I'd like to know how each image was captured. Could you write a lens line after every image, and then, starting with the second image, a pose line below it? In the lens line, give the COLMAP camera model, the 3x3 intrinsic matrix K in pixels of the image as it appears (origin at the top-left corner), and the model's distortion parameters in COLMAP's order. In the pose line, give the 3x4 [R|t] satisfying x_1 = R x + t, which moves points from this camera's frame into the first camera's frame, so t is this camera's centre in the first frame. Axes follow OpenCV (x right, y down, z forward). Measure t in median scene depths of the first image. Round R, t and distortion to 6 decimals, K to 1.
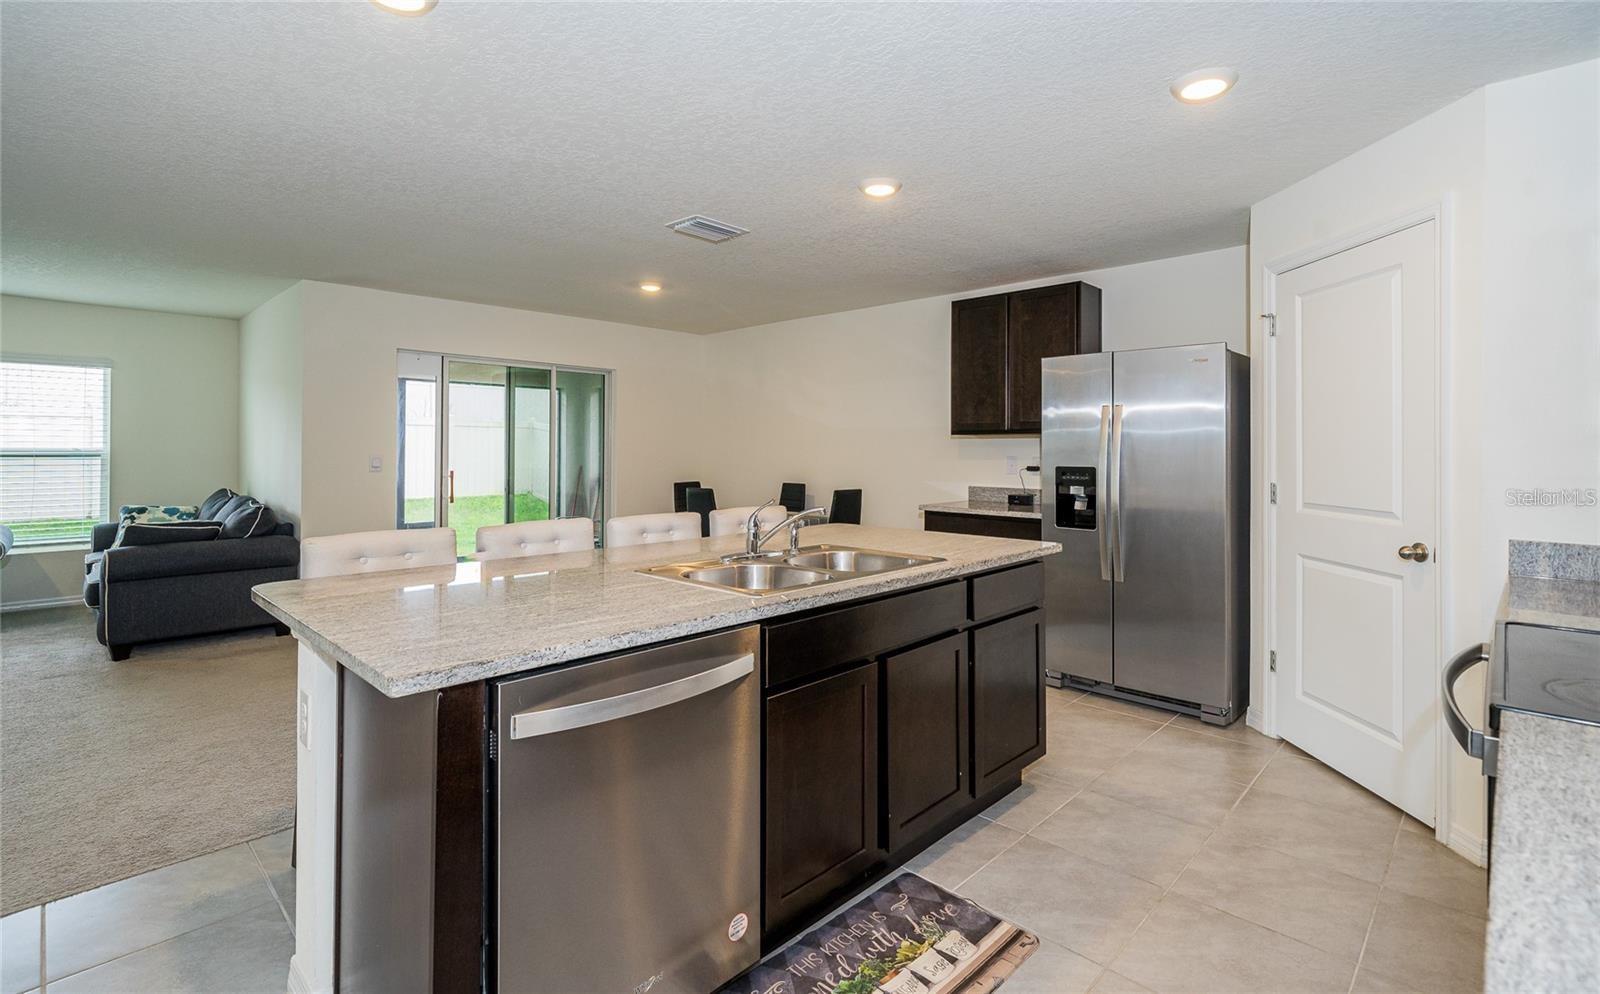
lens RADIAL K [[735.7, 0, 822.7], [0, 735.7, 444.9], [0, 0, 1]] dist [-0.000745, -0.000308]
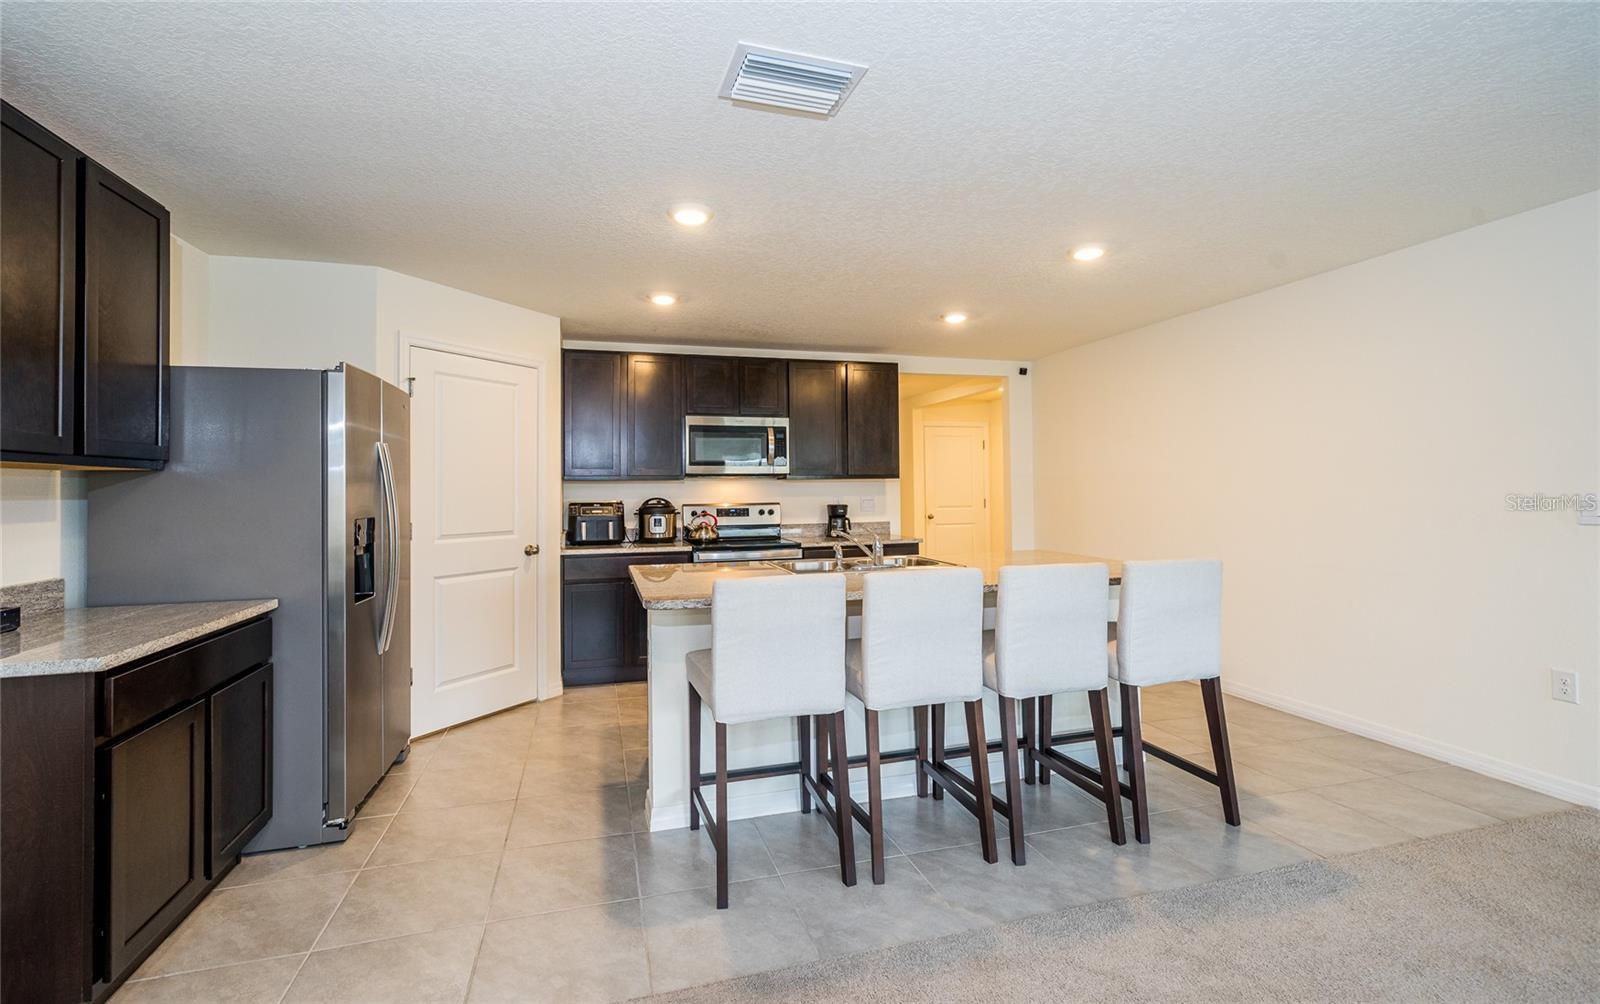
lens RADIAL K [[712.2, 0, 795.4], [0, 712.2, 478.4], [0, 0, 1]] dist [0.001192, 0.000506]
pose [[-0.856589, 0.012612, 0.515844, -0.406741], [0.004151, 0.999837, -0.017552, 0.003349], [-0.515982, -0.012894, -0.856502, 1.376971]]
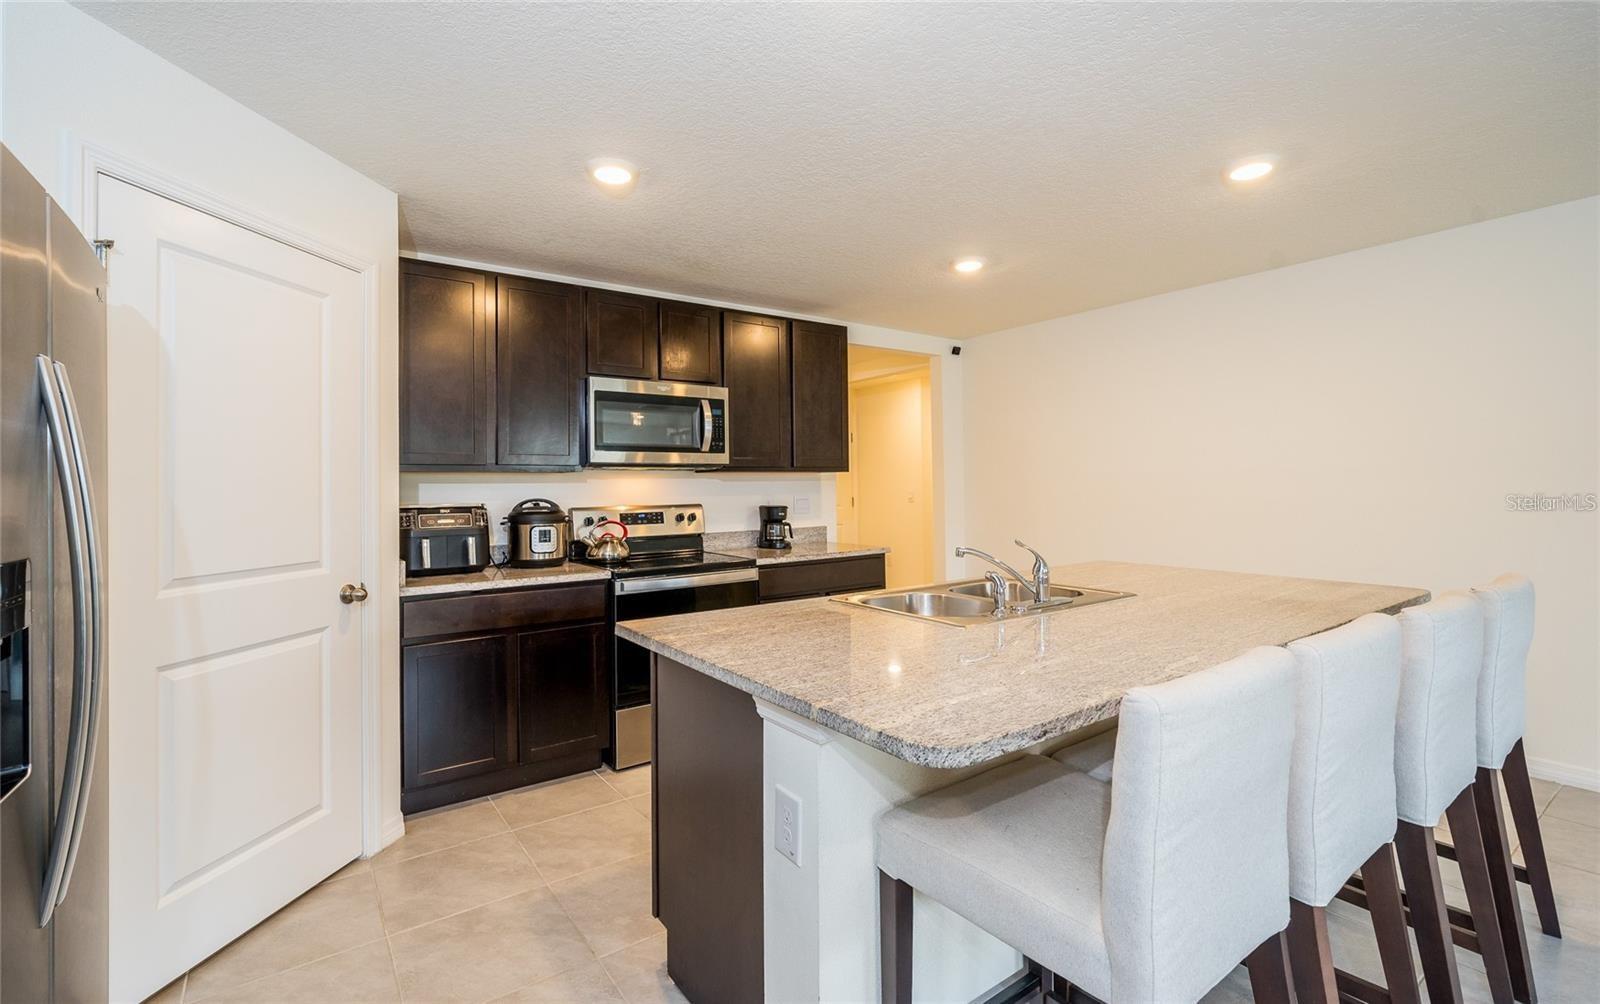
lens RADIAL K [[712.2, 0, 795.4], [0, 712.2, 478.4], [0, 0, 1]] dist [0.001192, 0.000506]
pose [[-0.980867, 0.010057, 0.194421, 0.015899], [0.007509, 0.999876, -0.013838, 0.004398], [-0.194537, -0.012113, -0.980820, 1.175864]]
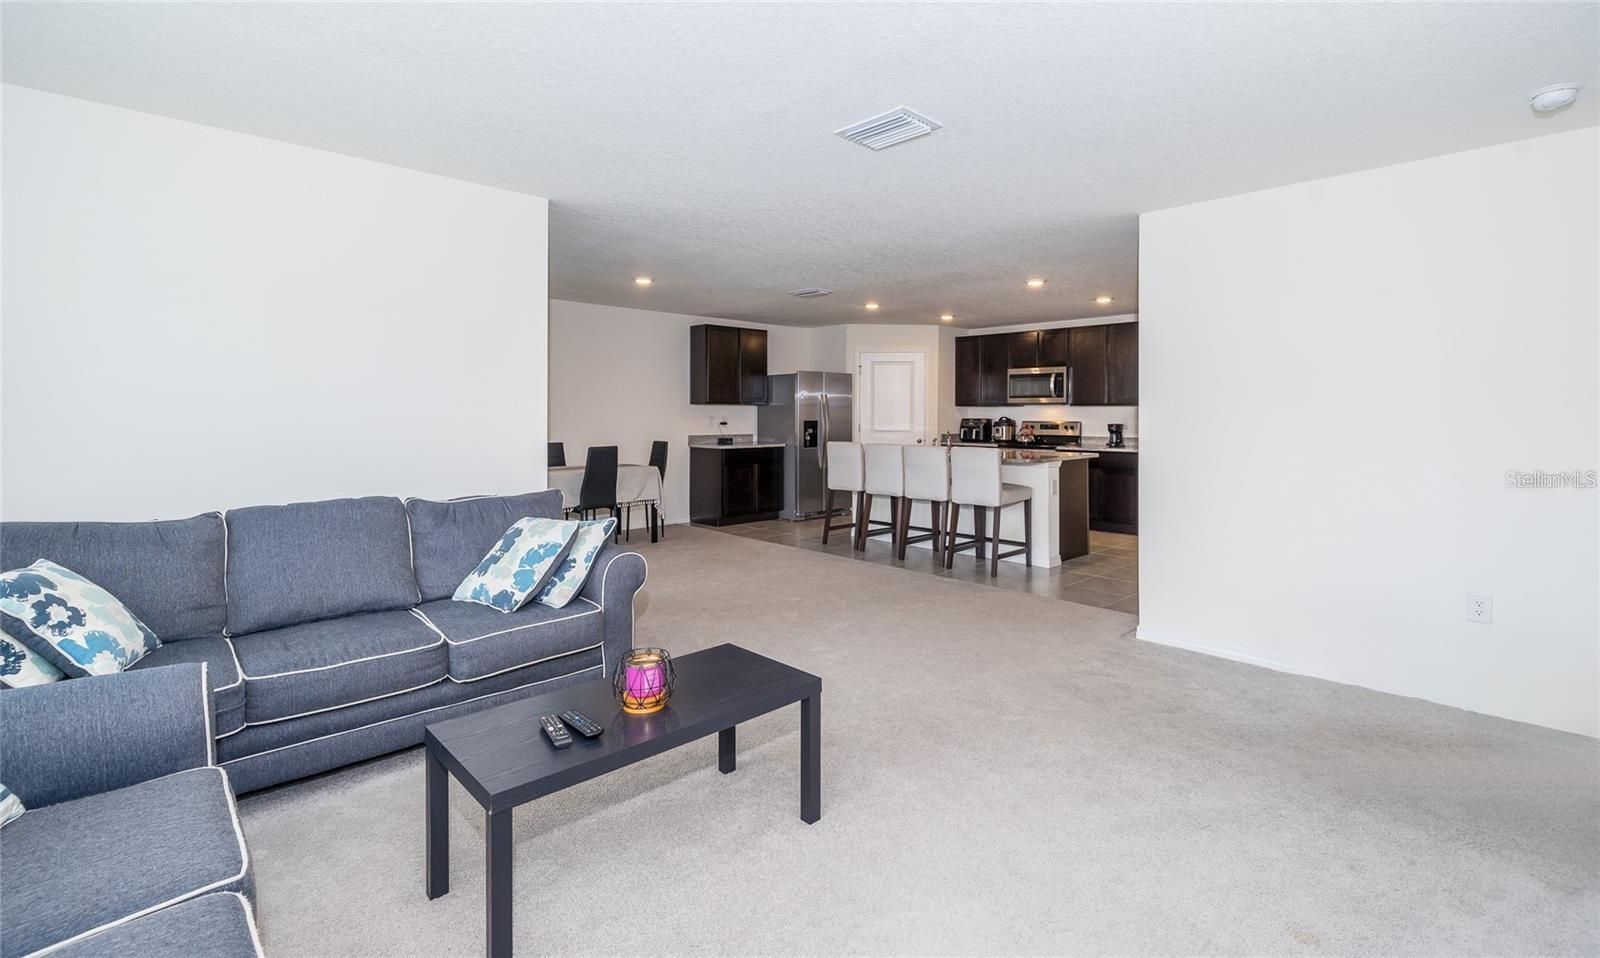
lens RADIAL K [[727.2, 0, 822.5], [0, 727.2, 418.1], [0, 0, 1]] dist [0.001053, 0.000181]
pose [[0.046007, -0.010993, 0.998881, -1.875878], [-0.006714, 0.999913, 0.011314, -0.003334], [-0.998919, -0.007227, 0.045929, 0.846943]]
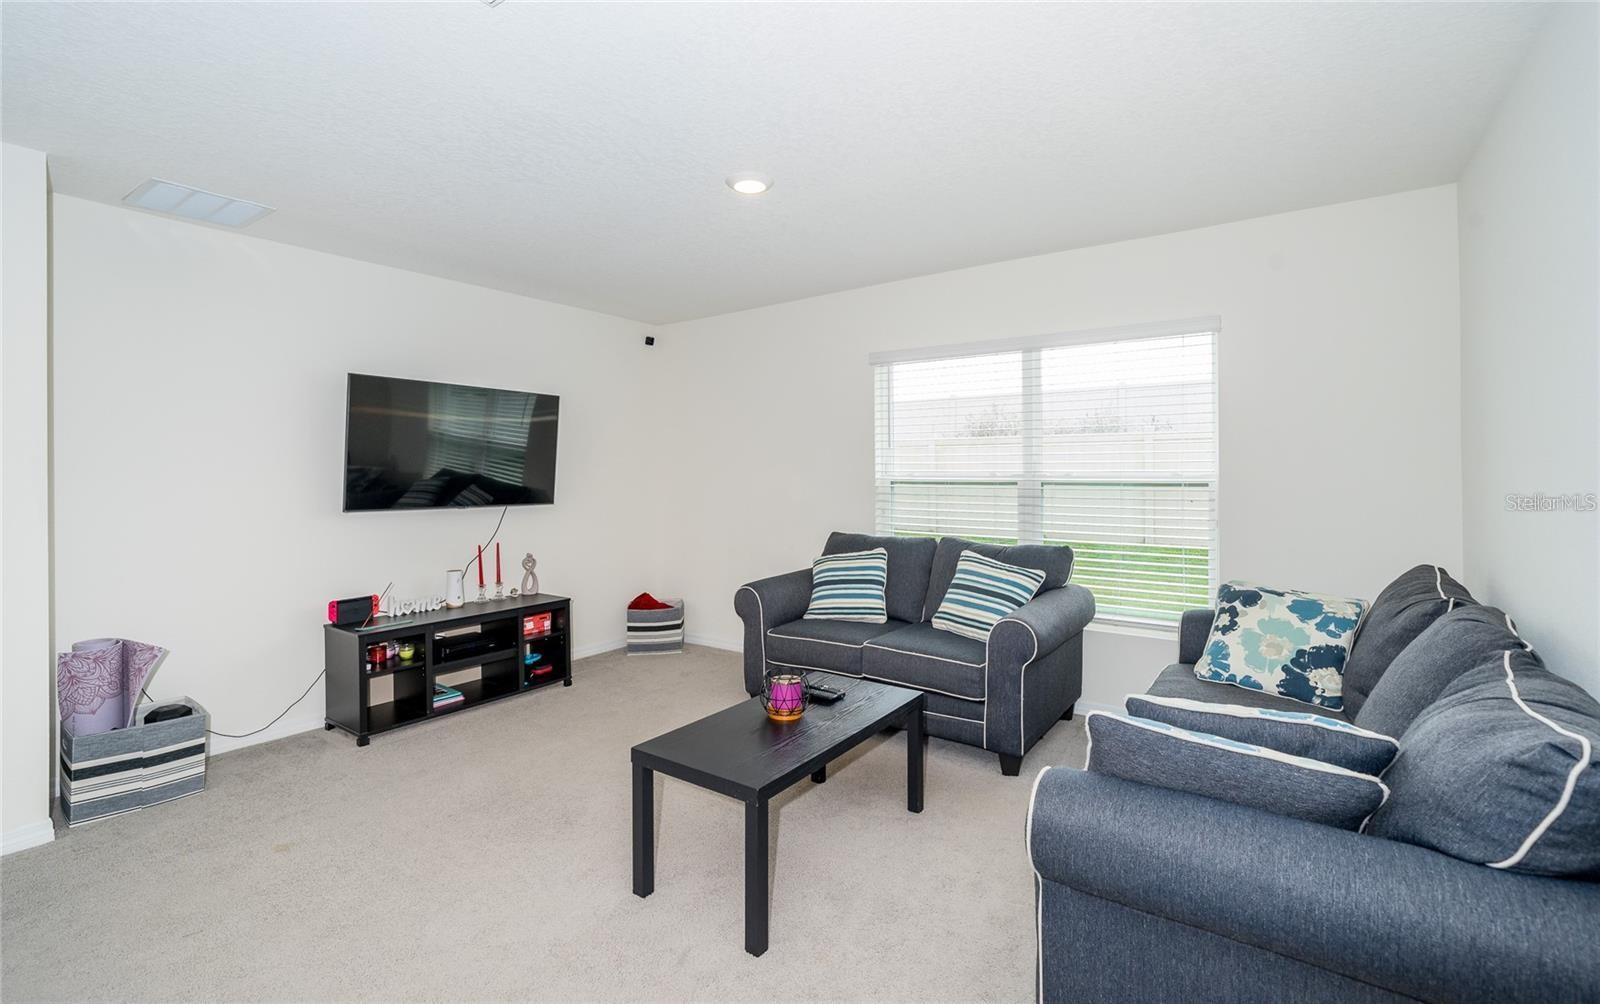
lens RADIAL K [[703.1, 0, 796.2], [0, 703.1, 471.7], [0, 0, 1]] dist [-0.001058, -0.000156]
pose [[0.133562, -0.006179, -0.991021, -0.733023], [0.005554, 0.999970, -0.005487, 0.007329], [0.991025, -0.004772, 0.133592, 0.931580]]
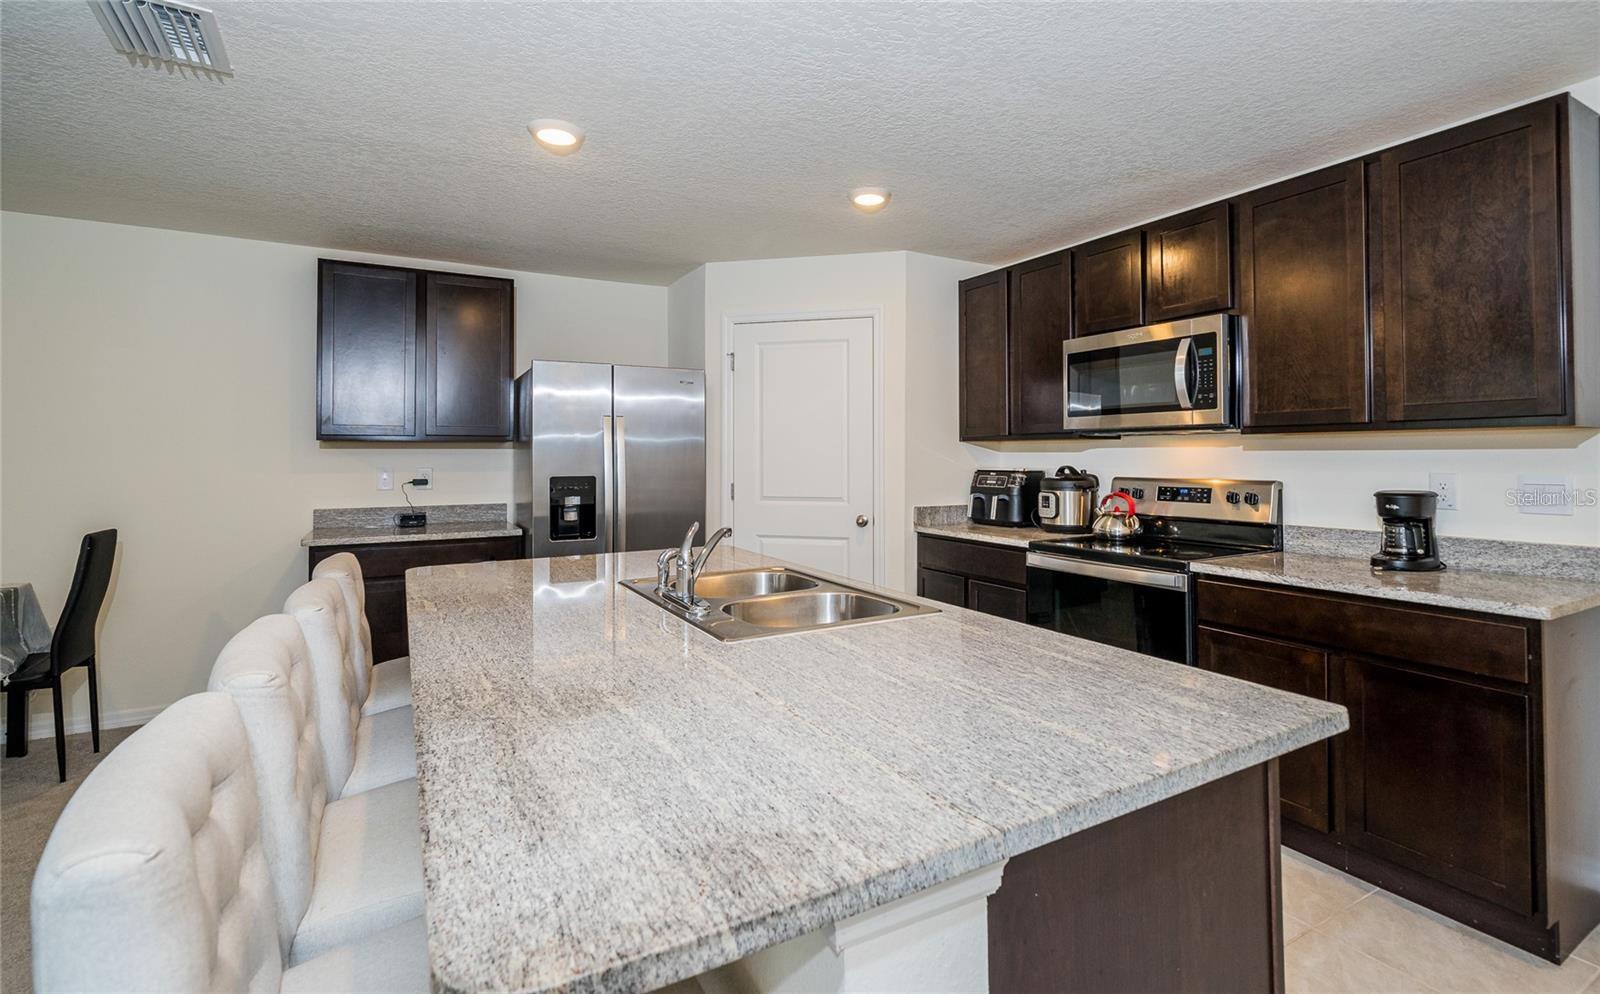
lens RADIAL K [[735.7, 0, 822.7], [0, 735.7, 444.9], [0, 0, 1]] dist [-0.000745, -0.000308]
pose [[0.293291, 0.008886, 0.955982, -0.485417], [0.000252, 0.999956, -0.009372, -0.002932], [-0.956023, 0.002989, 0.293276, 0.389725]]
